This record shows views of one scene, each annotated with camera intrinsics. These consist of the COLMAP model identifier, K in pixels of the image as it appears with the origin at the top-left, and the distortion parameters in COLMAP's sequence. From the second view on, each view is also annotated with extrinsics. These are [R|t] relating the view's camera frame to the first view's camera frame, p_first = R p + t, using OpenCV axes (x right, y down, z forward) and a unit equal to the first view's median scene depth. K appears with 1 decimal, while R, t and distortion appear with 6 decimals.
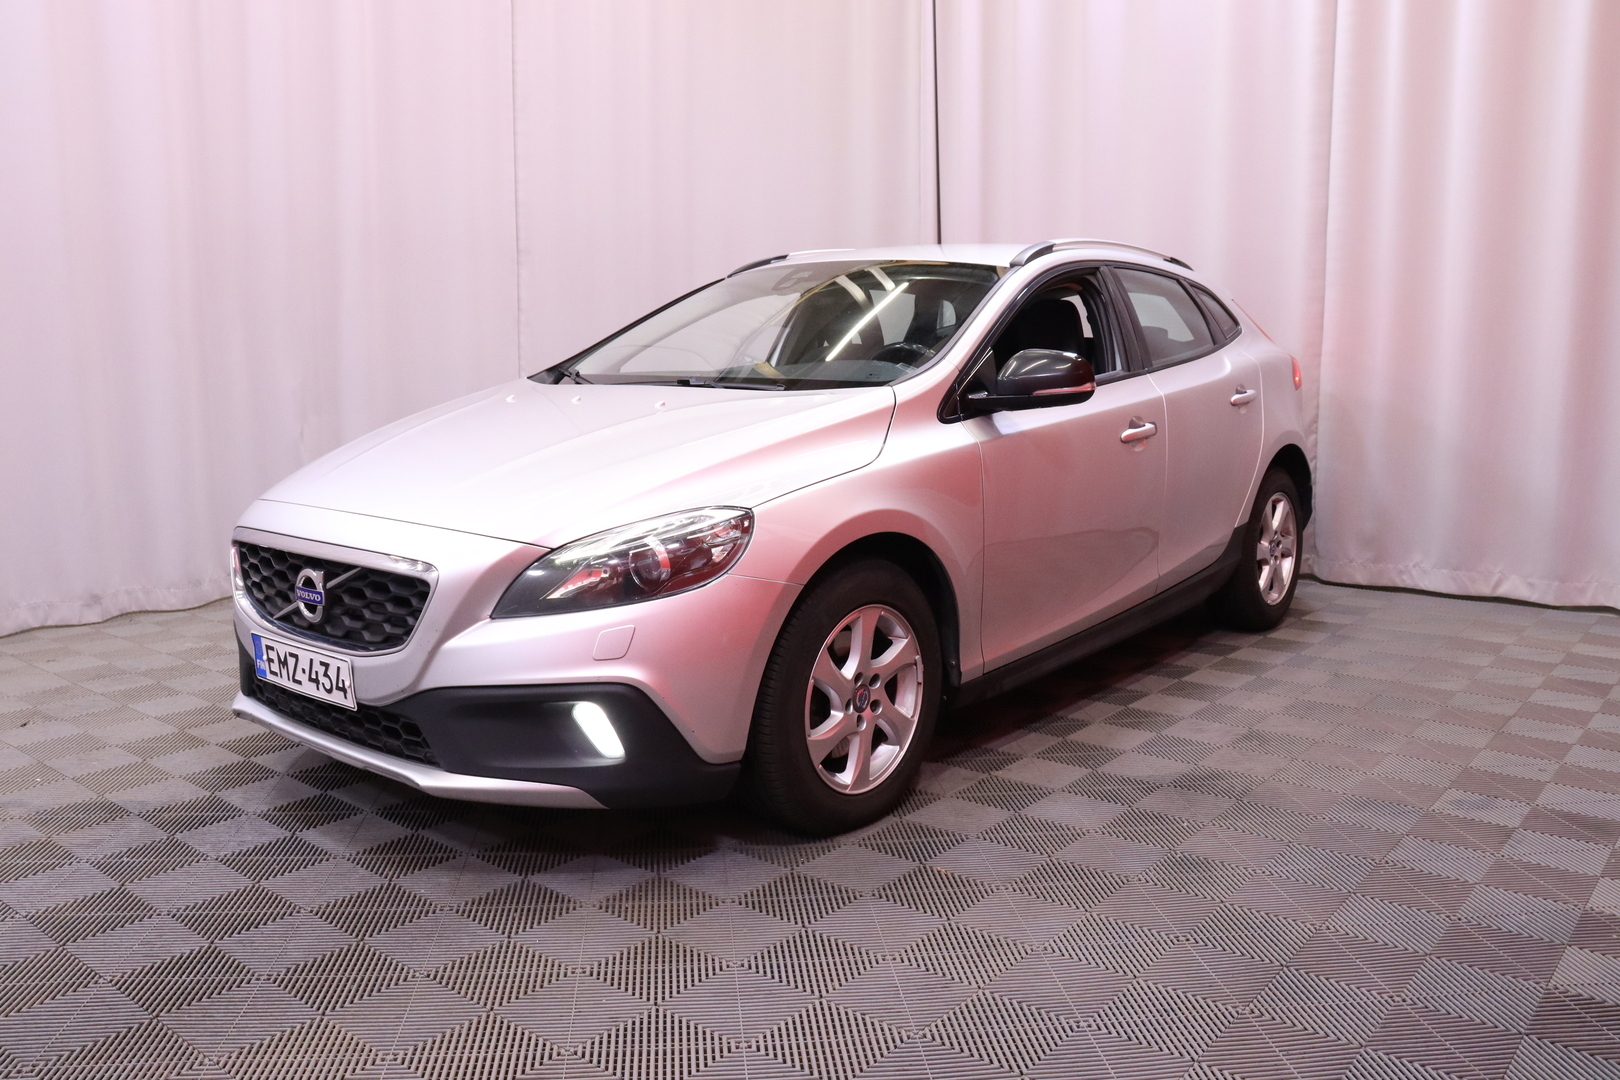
lens RADIAL K [[1316.1, 0, 800.3], [0, 1316.1, 523.1], [0, 0, 1]] dist [-0.099190, 0.043421]
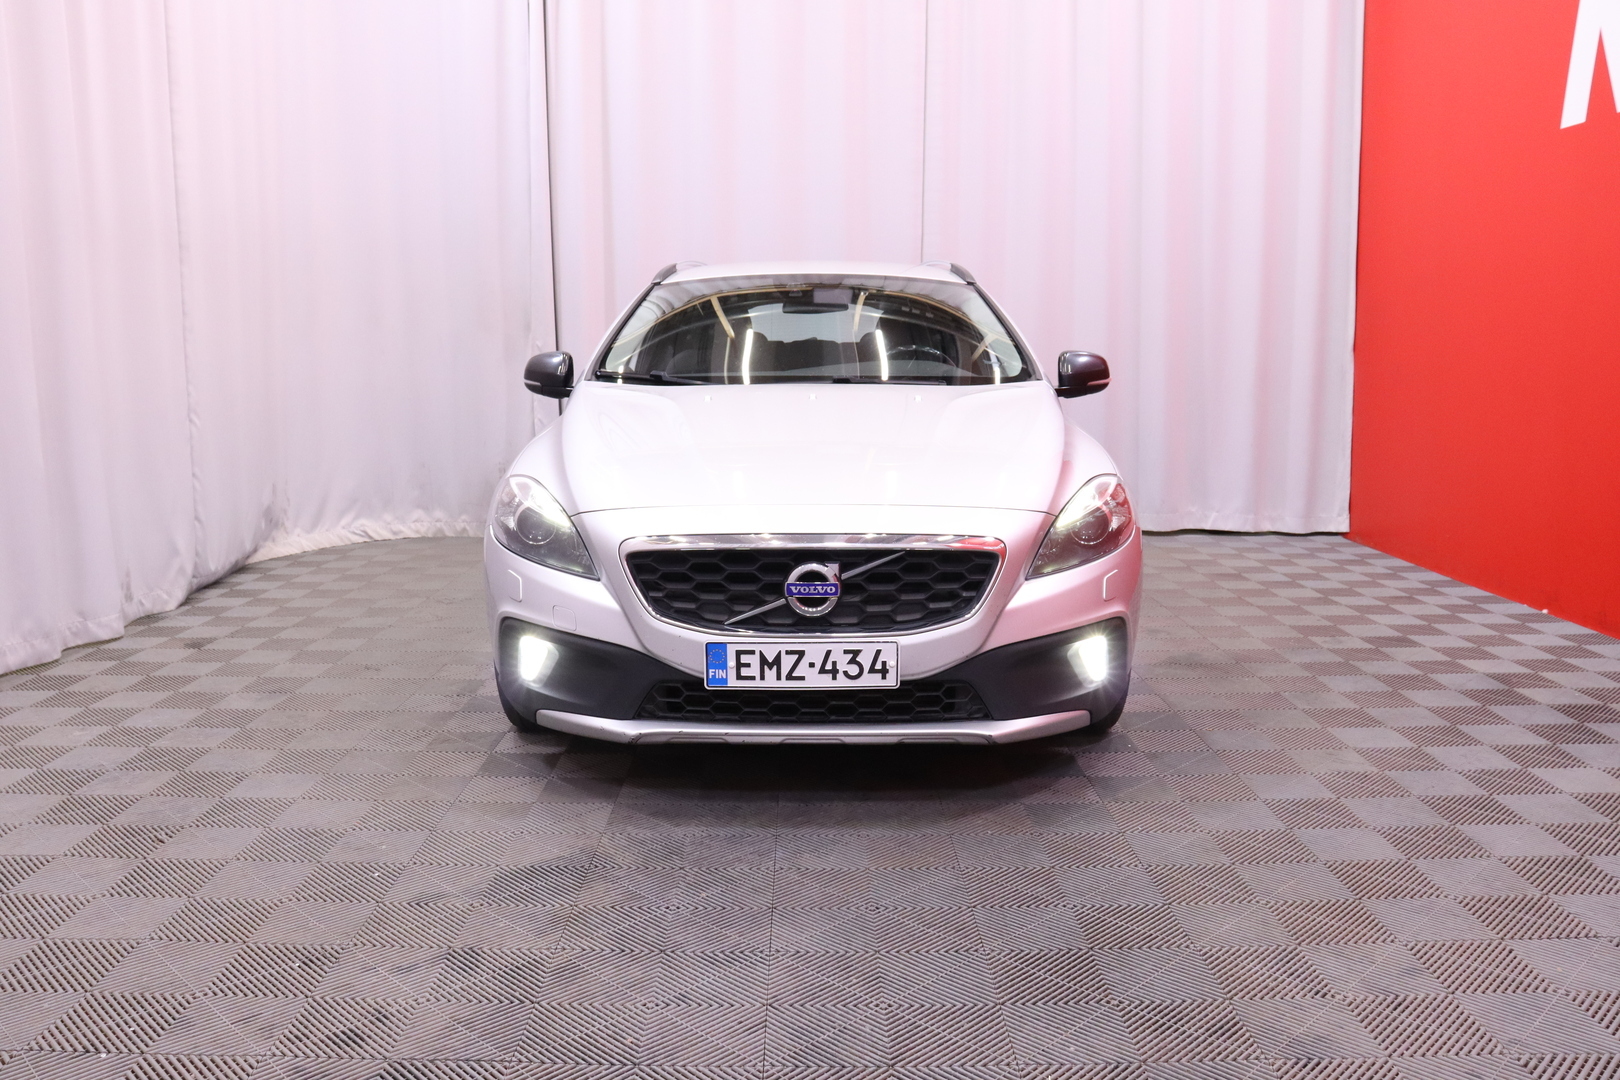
lens RADIAL K [[1316.1, 0, 805.5], [0, 1316.1, 542.9], [0, 0, 1]] dist [-0.099190, 0.043421]
pose [[0.761344, -0.088215, 0.642318, -1.057950], [0.086692, 0.995655, 0.033985, -0.016524], [-0.642526, 0.029810, 0.765684, 0.215839]]
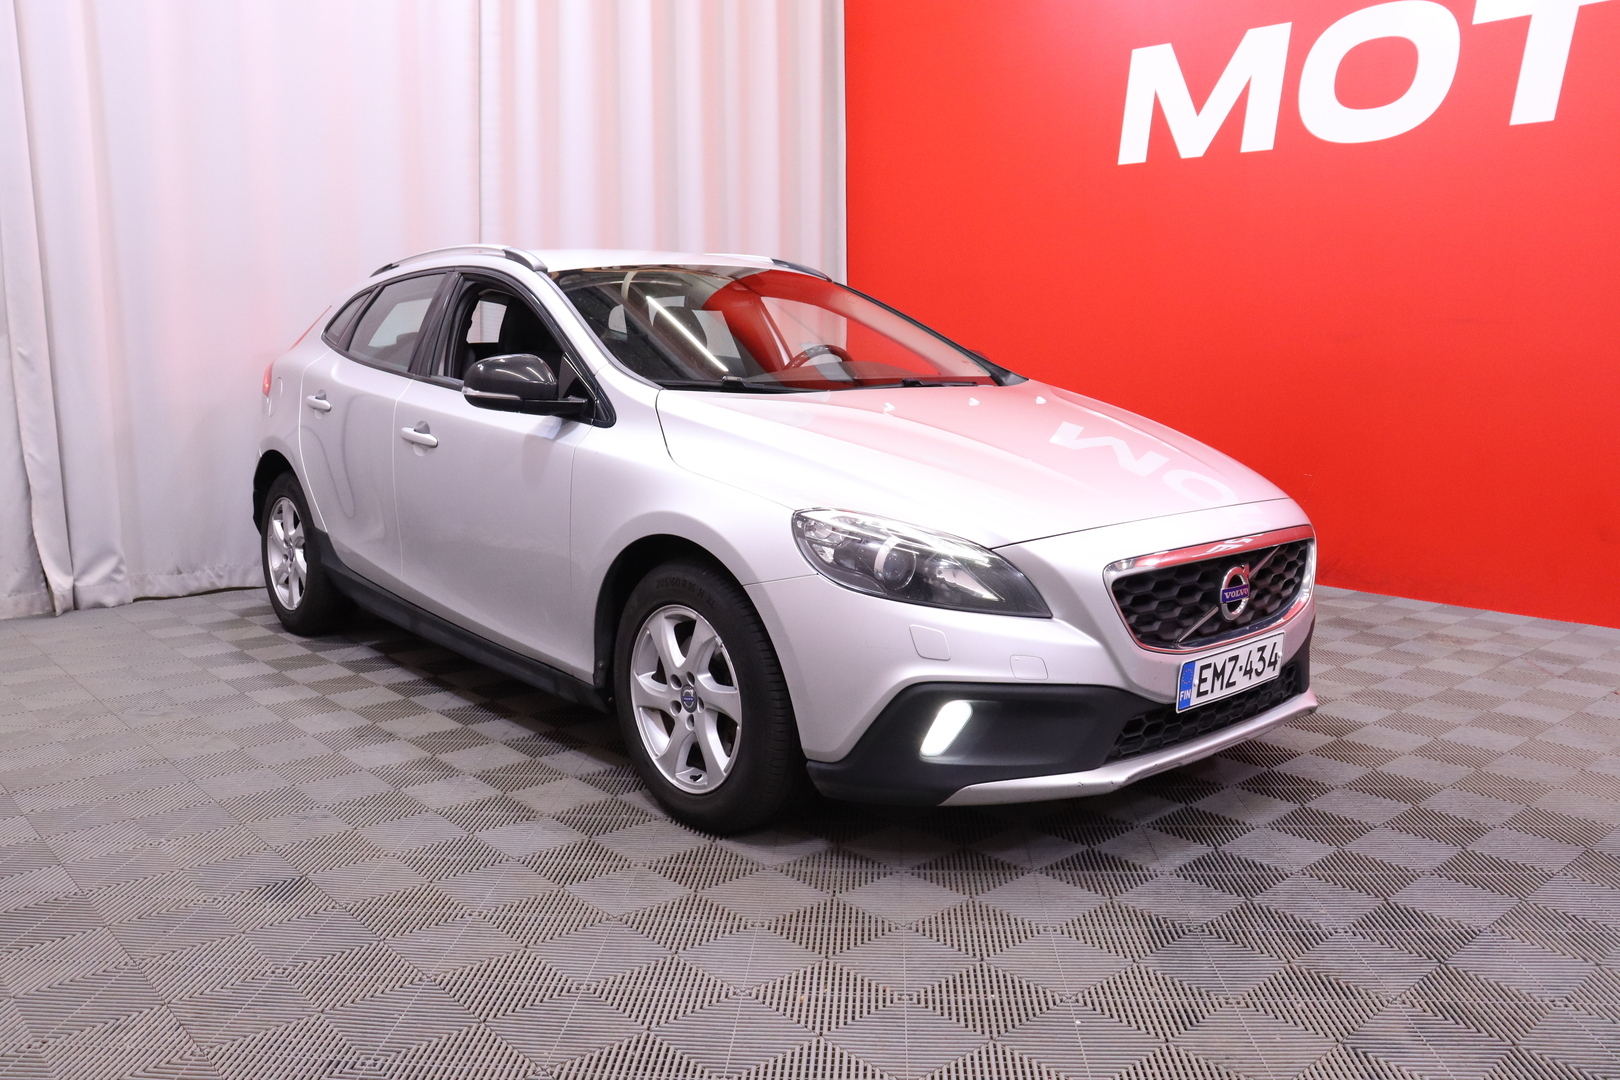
lens RADIAL K [[1316.1, 0, 819.1], [0, 1316.1, 554.7], [0, 0, 1]] dist [-0.099190, 0.043421]
pose [[0.128826, -0.147977, 0.980564, -1.432107], [0.146334, 0.980816, 0.128790, -0.154048], [-0.980811, 0.126898, 0.148008, 1.181571]]
